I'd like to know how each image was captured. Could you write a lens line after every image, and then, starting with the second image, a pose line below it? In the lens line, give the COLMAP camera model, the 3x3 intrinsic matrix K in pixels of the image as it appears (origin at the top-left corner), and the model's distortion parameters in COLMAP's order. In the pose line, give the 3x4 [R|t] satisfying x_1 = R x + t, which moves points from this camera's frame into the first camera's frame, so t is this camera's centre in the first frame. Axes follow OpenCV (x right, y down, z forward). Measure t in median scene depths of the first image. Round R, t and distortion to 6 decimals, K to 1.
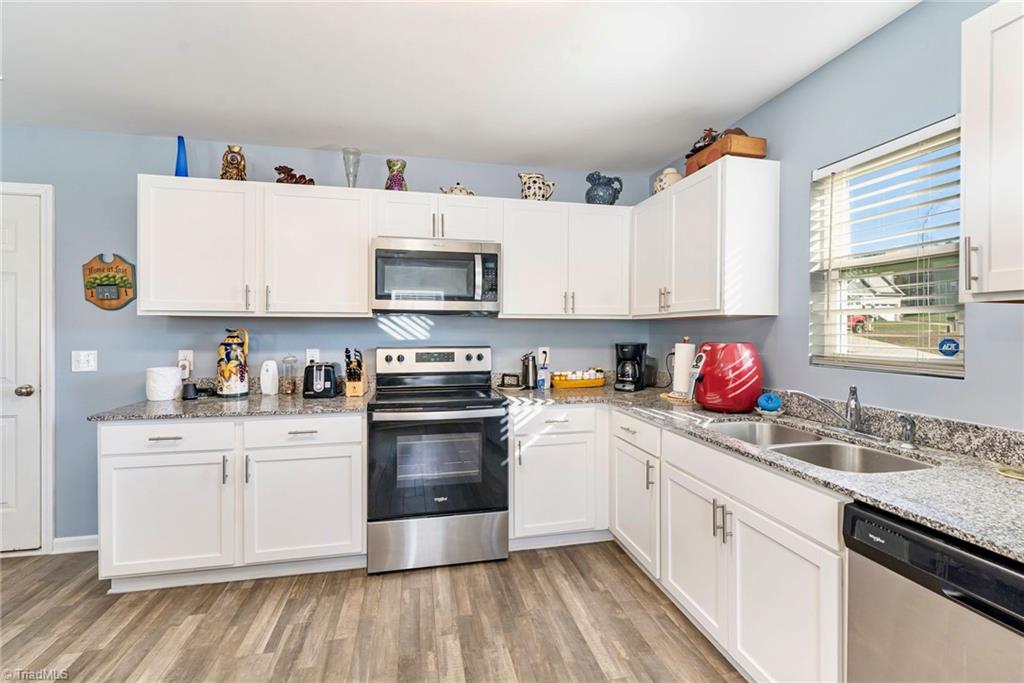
lens RADIAL K [[436.3, 0, 505.3], [0, 436.3, 331.5], [0, 0, 1]] dist [-0.001753, -0.000074]
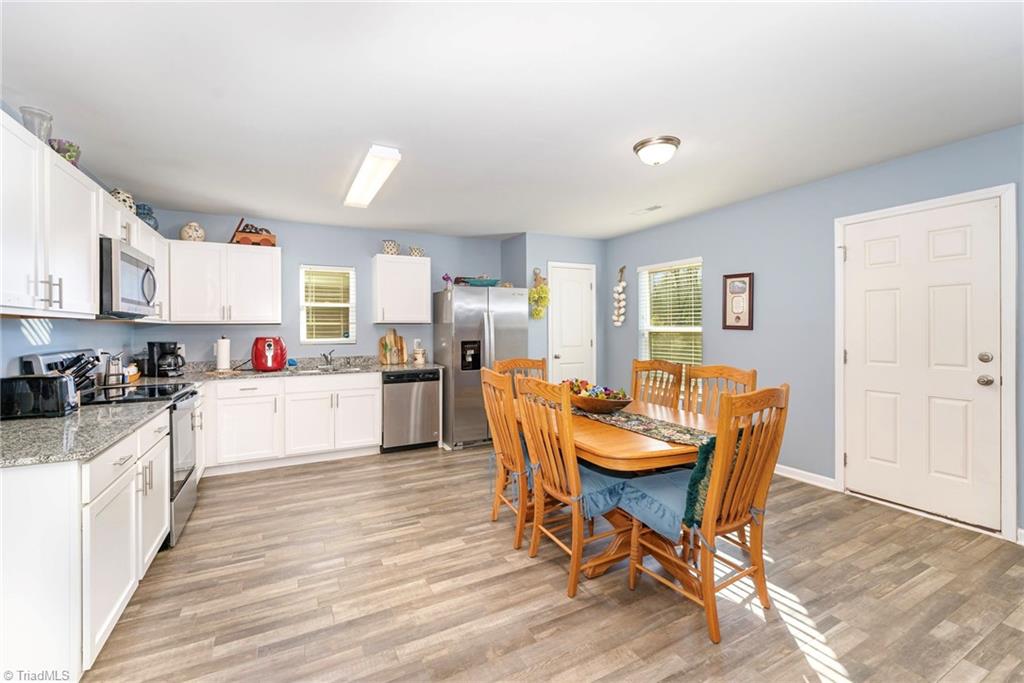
lens RADIAL K [[436.3, 0, 509.7], [0, 436.3, 332.9], [0, 0, 1]] dist [-0.001753, -0.000074]
pose [[-0.263212, -0.010157, 0.964685, -1.485094], [0.011435, 0.999841, 0.013647, -0.006942], [-0.964670, 0.014623, -0.263054, 0.407178]]
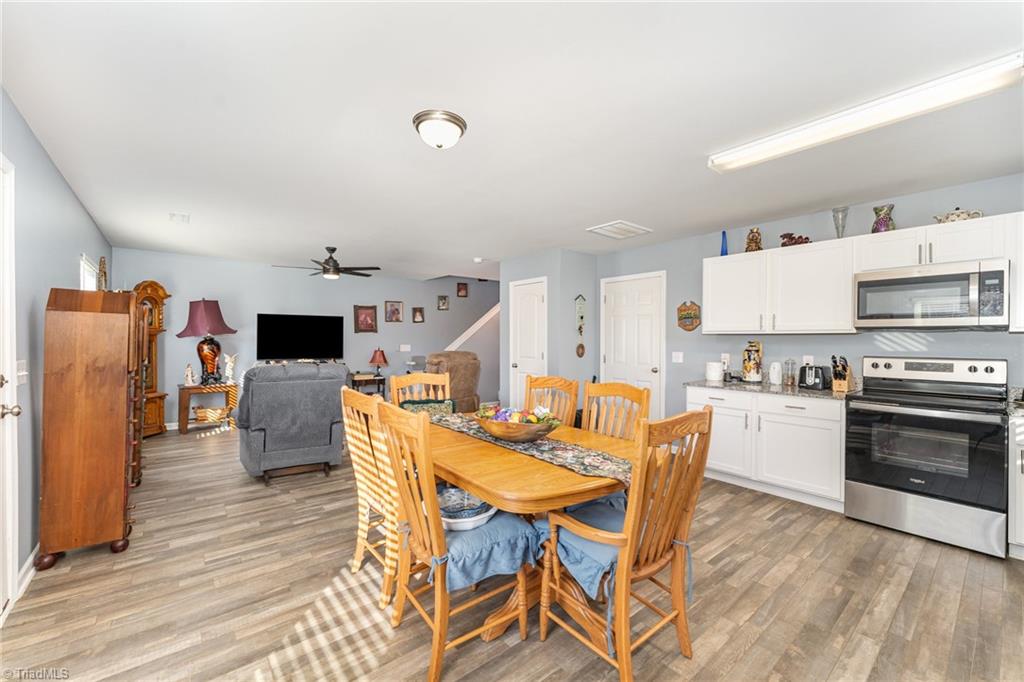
lens RADIAL K [[411.1, 0, 504.5], [0, 411.1, 342.3], [0, 0, 1]] dist [-0.004575, -0.000456]
pose [[0.446690, 0.005956, -0.894669, 0.335821], [-0.008768, 0.999959, 0.002280, 0.002440], [0.894646, 0.006826, 0.446724, -0.517977]]
